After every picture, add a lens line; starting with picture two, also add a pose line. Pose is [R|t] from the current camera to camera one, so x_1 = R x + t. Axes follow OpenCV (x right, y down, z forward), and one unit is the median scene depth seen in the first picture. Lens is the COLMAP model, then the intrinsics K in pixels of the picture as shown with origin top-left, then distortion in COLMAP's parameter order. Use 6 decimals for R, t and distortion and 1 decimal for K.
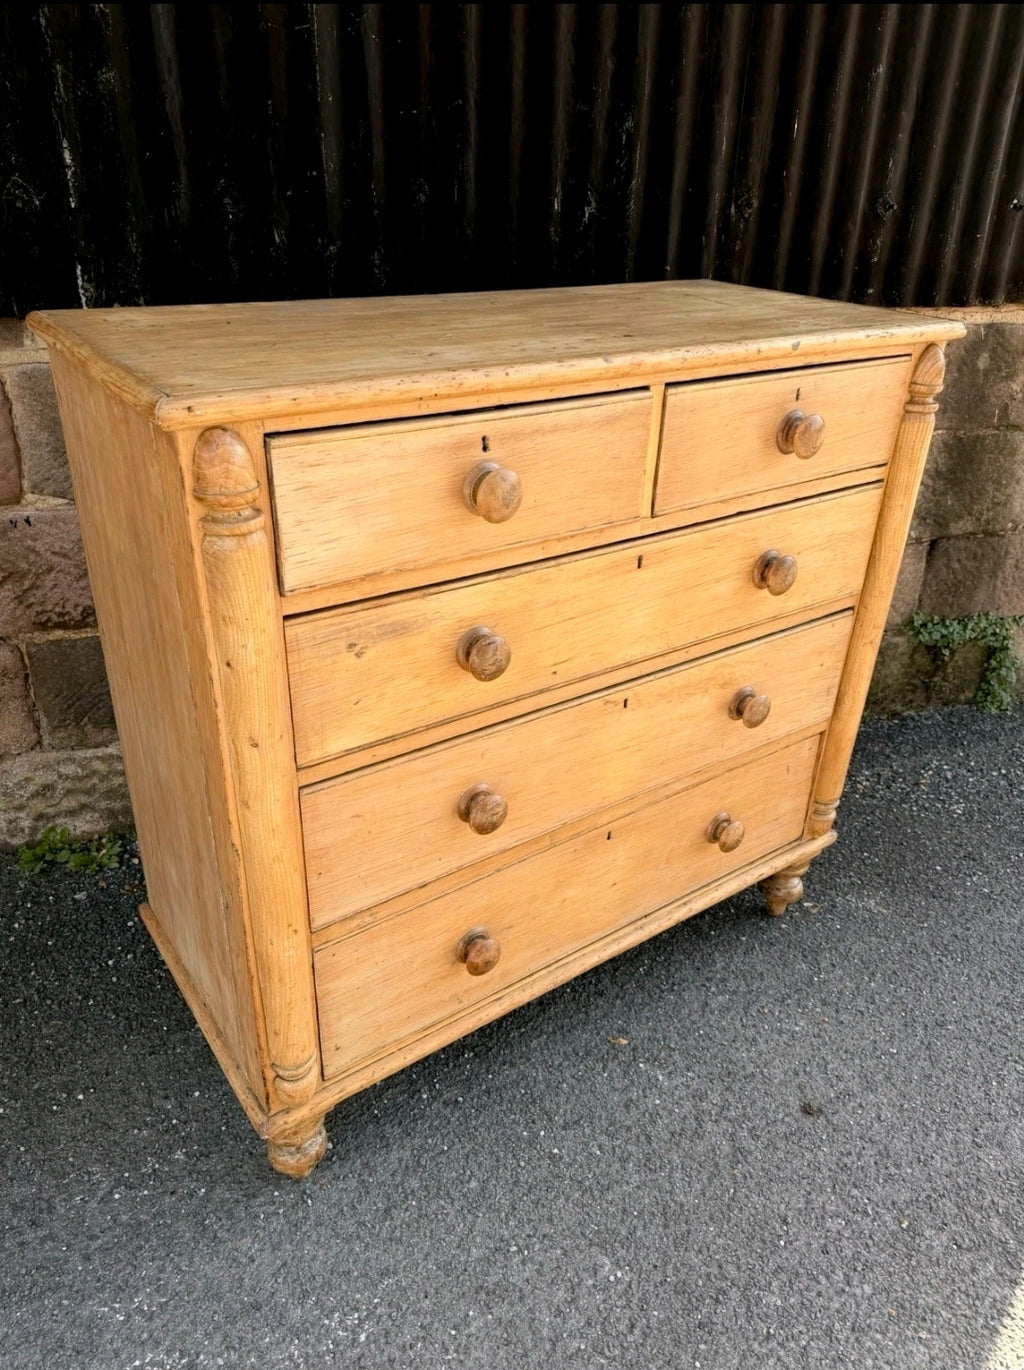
lens RADIAL K [[970.5, 0, 514.5], [0, 970.5, 688.7], [0, 0, 1]] dist [0.005591, -0.013371]
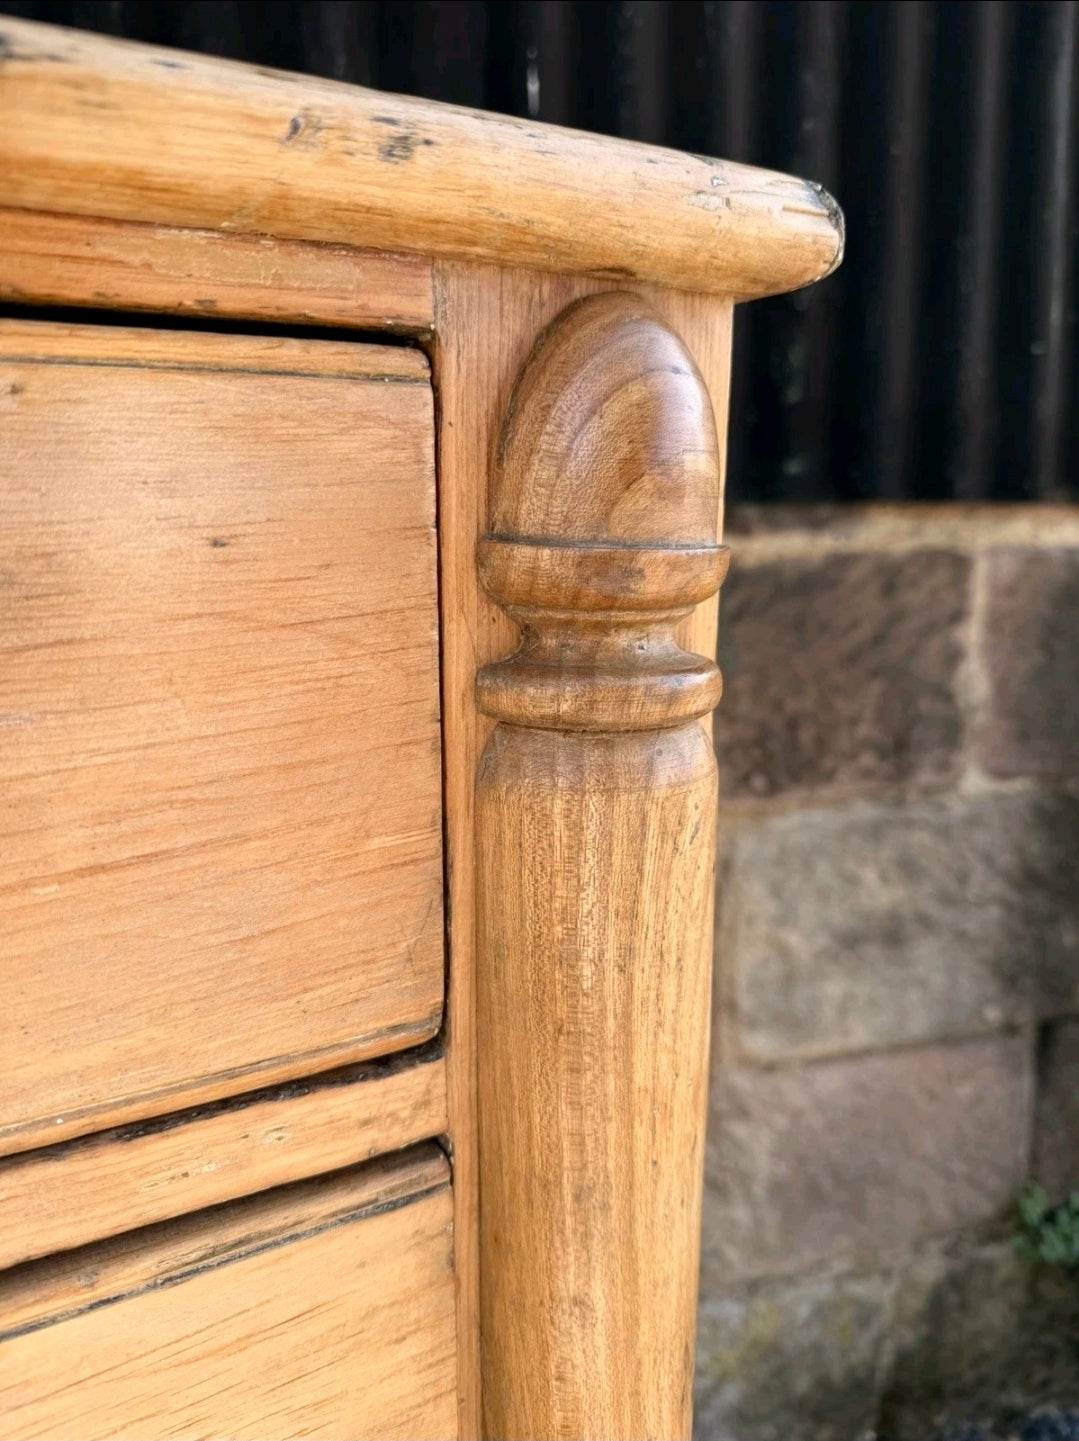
lens RADIAL K [[1058.0, 0, 537.7], [0, 1058.0, 726.1], [0, 0, 1]] dist [-0.029120, -0.001951]
pose [[0.996178, -0.016551, -0.085764, 0.378289], [-0.009754, 0.954663, -0.297529, -0.210966], [0.086800, 0.297229, 0.950853, 0.754569]]
